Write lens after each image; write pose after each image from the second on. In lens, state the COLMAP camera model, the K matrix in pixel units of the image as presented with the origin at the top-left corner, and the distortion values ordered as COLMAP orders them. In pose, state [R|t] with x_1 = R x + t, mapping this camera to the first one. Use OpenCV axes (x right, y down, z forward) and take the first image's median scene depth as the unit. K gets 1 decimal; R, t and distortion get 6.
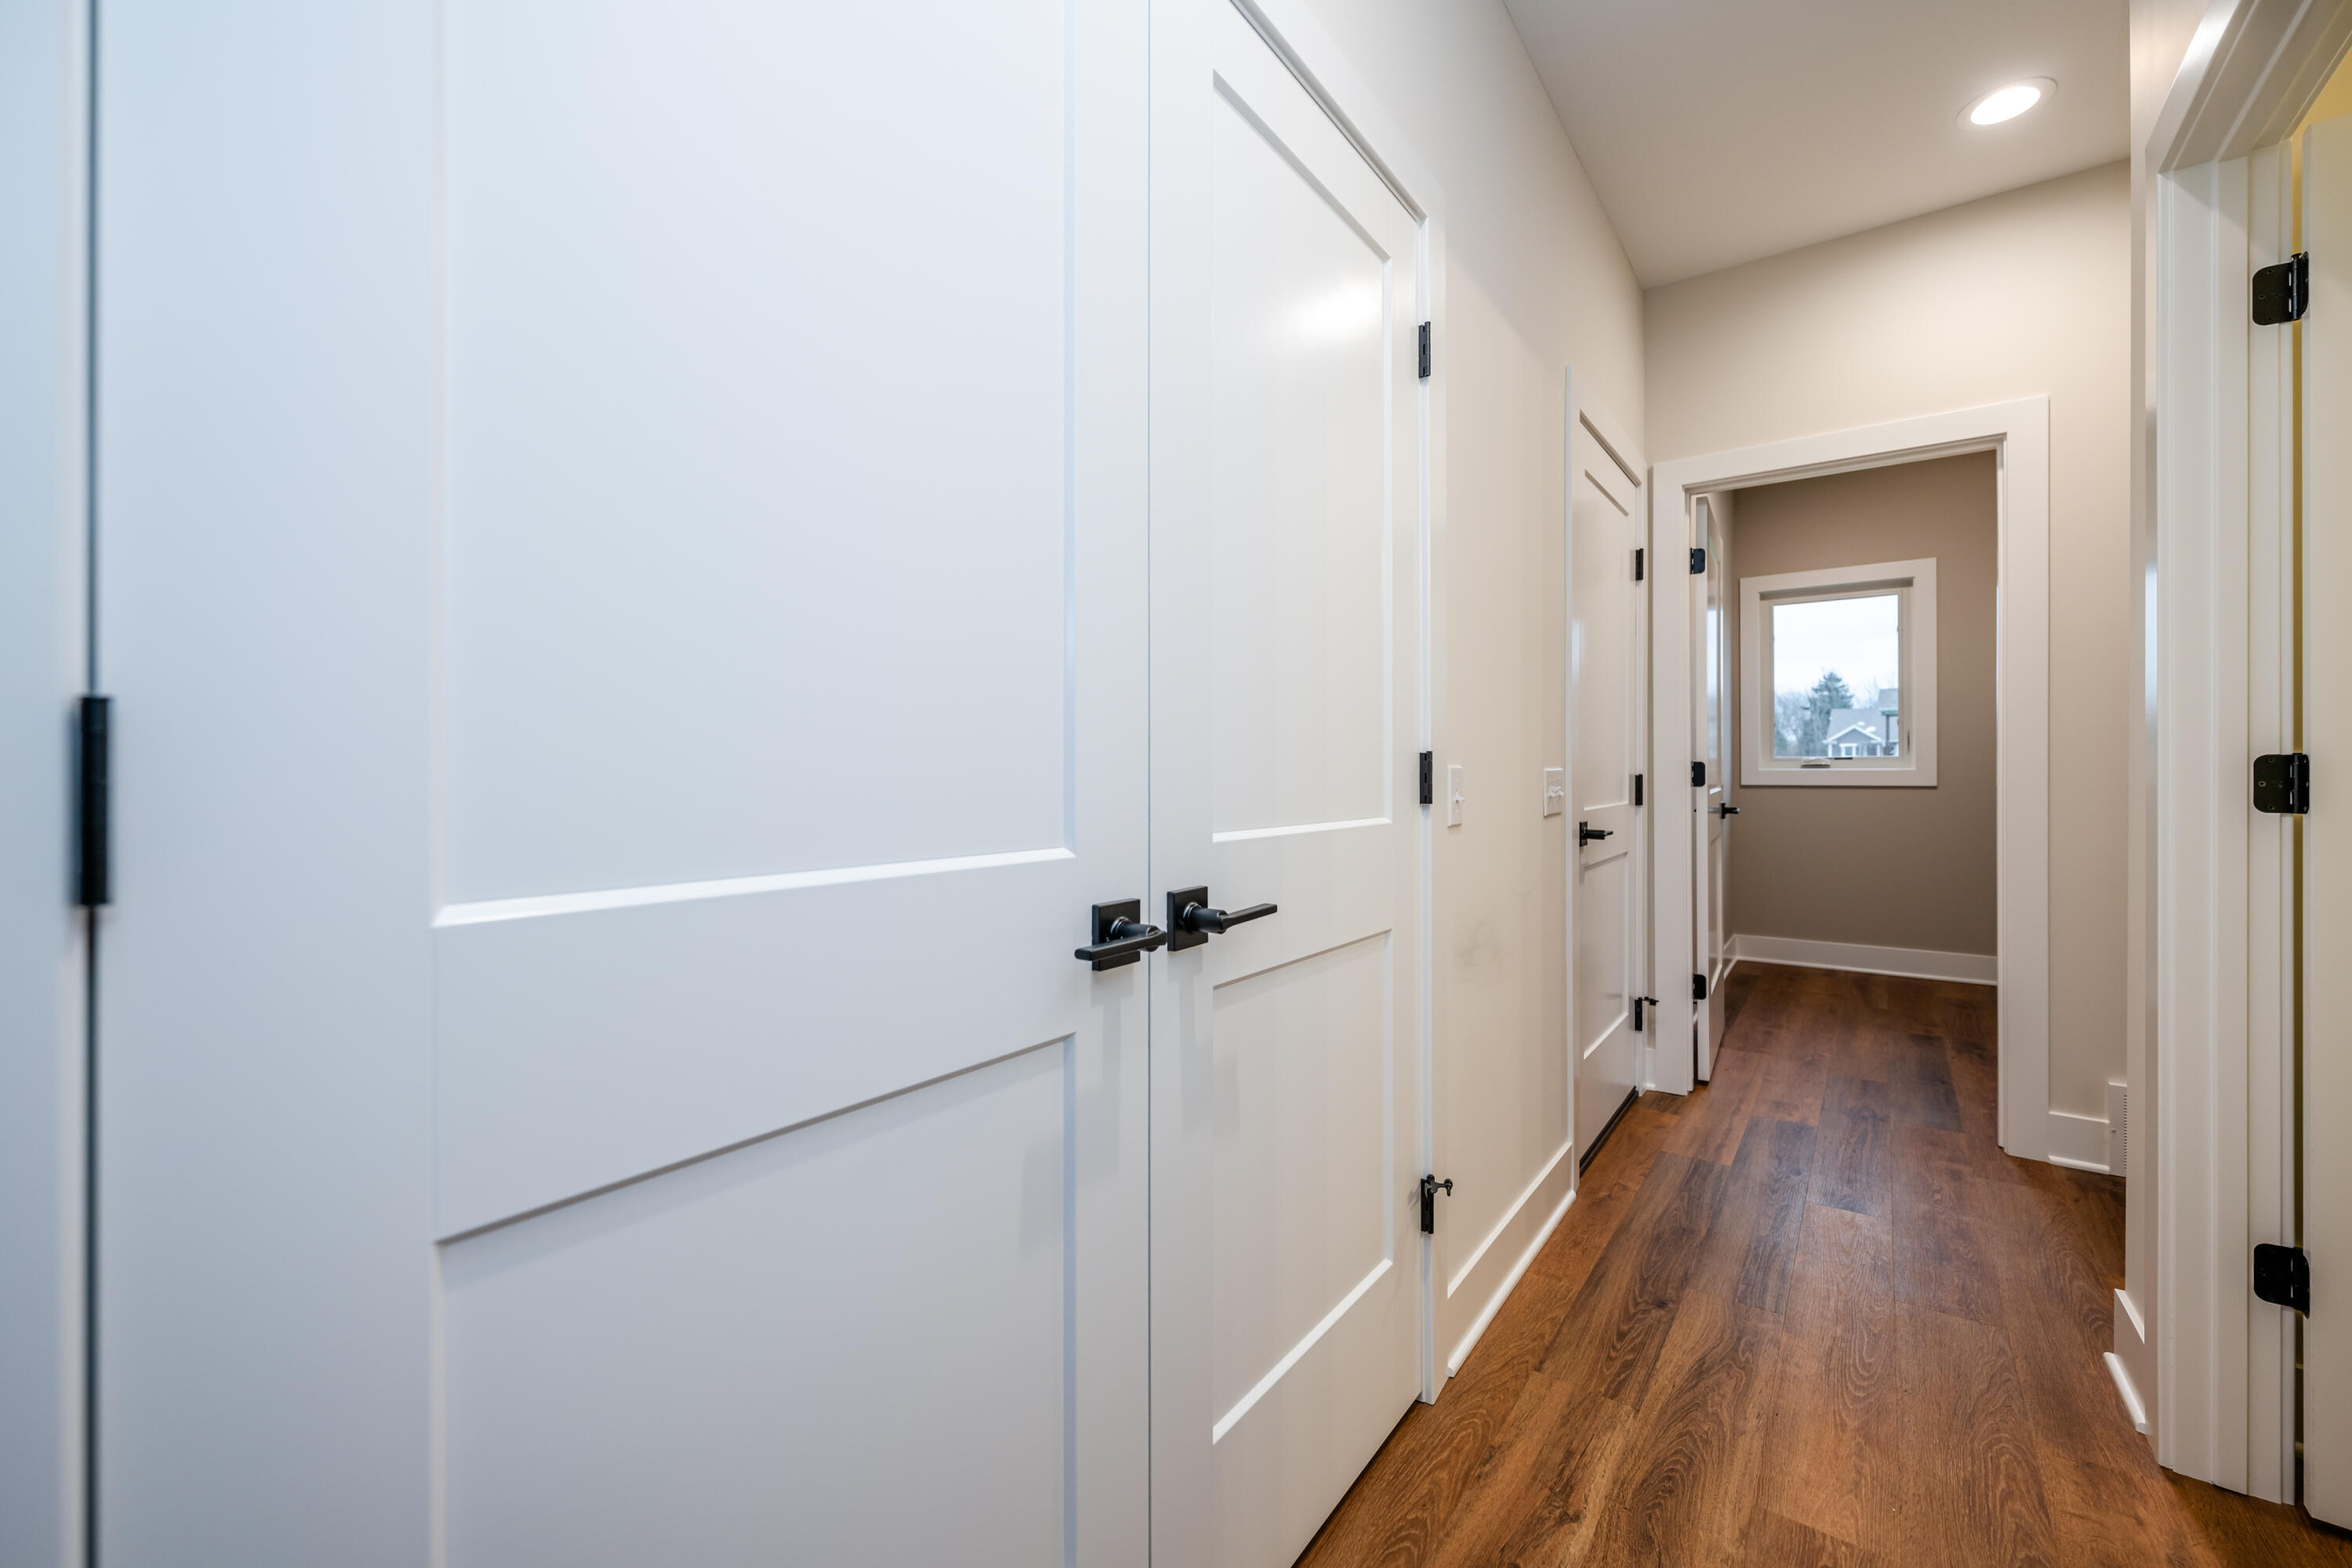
lens RADIAL K [[941.3, 0, 1175.8], [0, 941.3, 774.4], [0, 0, 1]] dist [-0.002182, -0.000048]
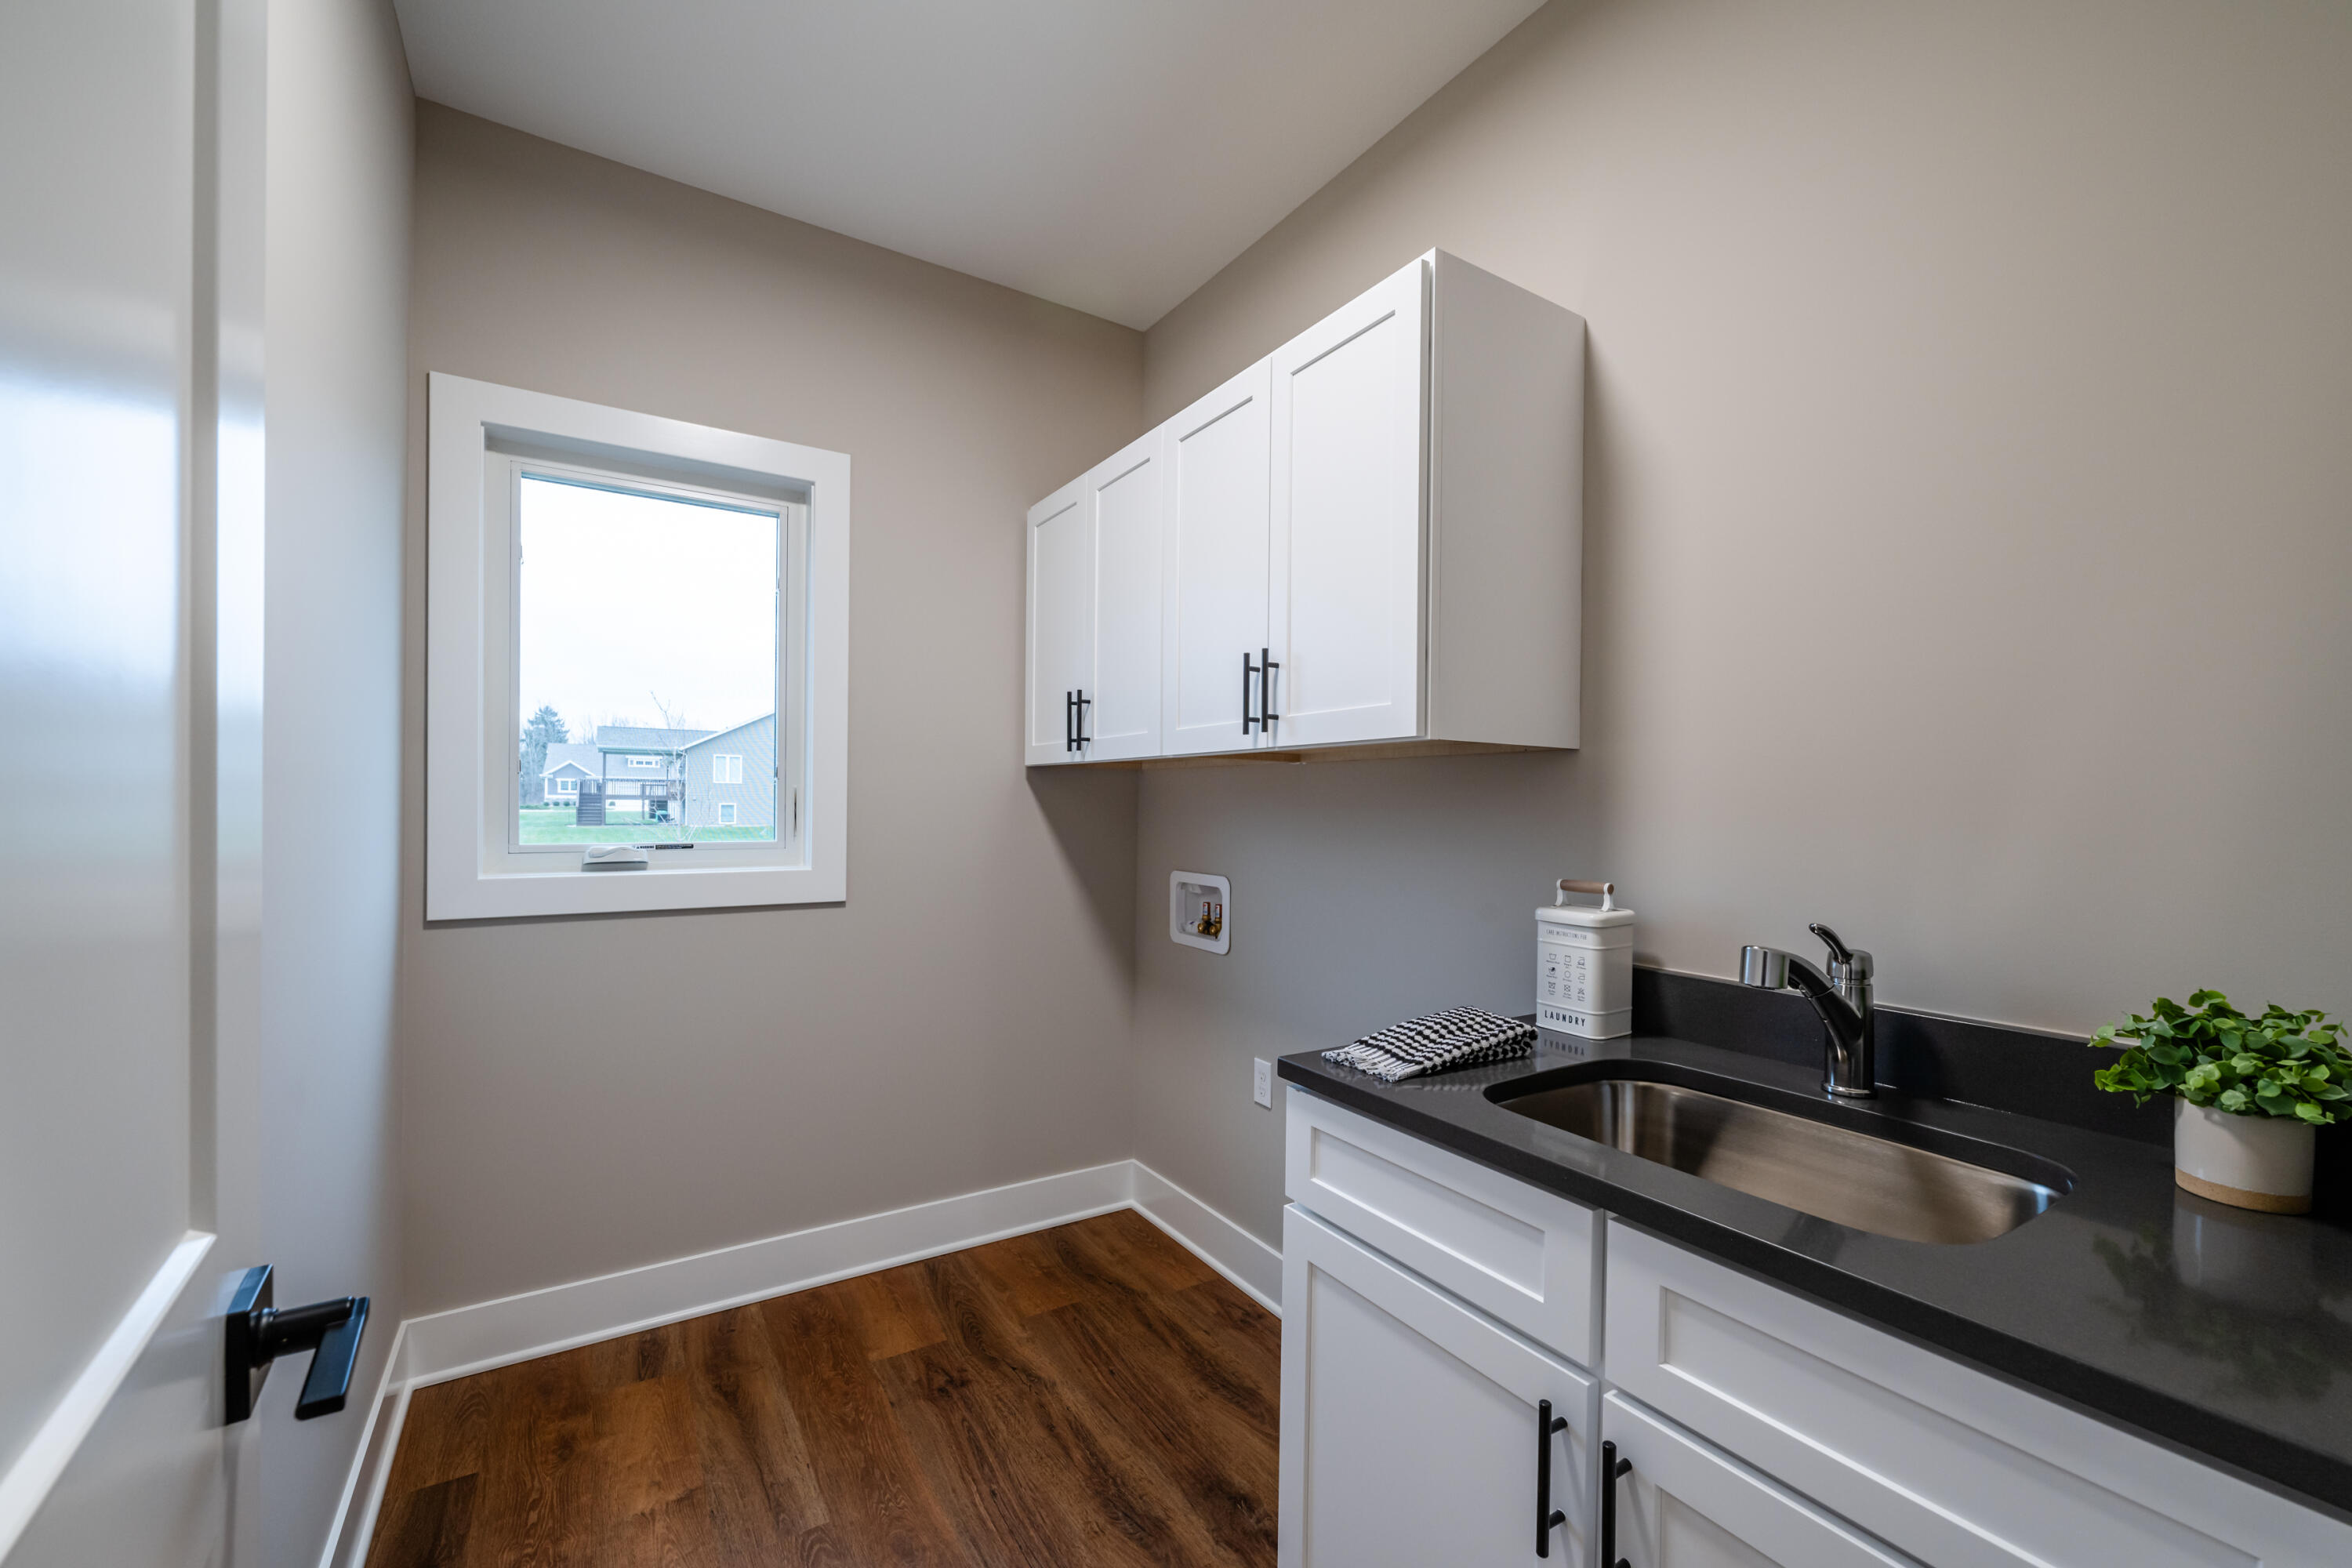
lens RADIAL K [[941.3, 0, 1174.0], [0, 941.3, 800.4], [0, 0, 1]] dist [-0.002182, -0.000048]
pose [[0.363976, 0.009169, 0.931363, 0.334460], [-0.002569, 0.999958, -0.008840, -0.032510], [-0.931405, 0.000825, 0.363984, 0.545331]]
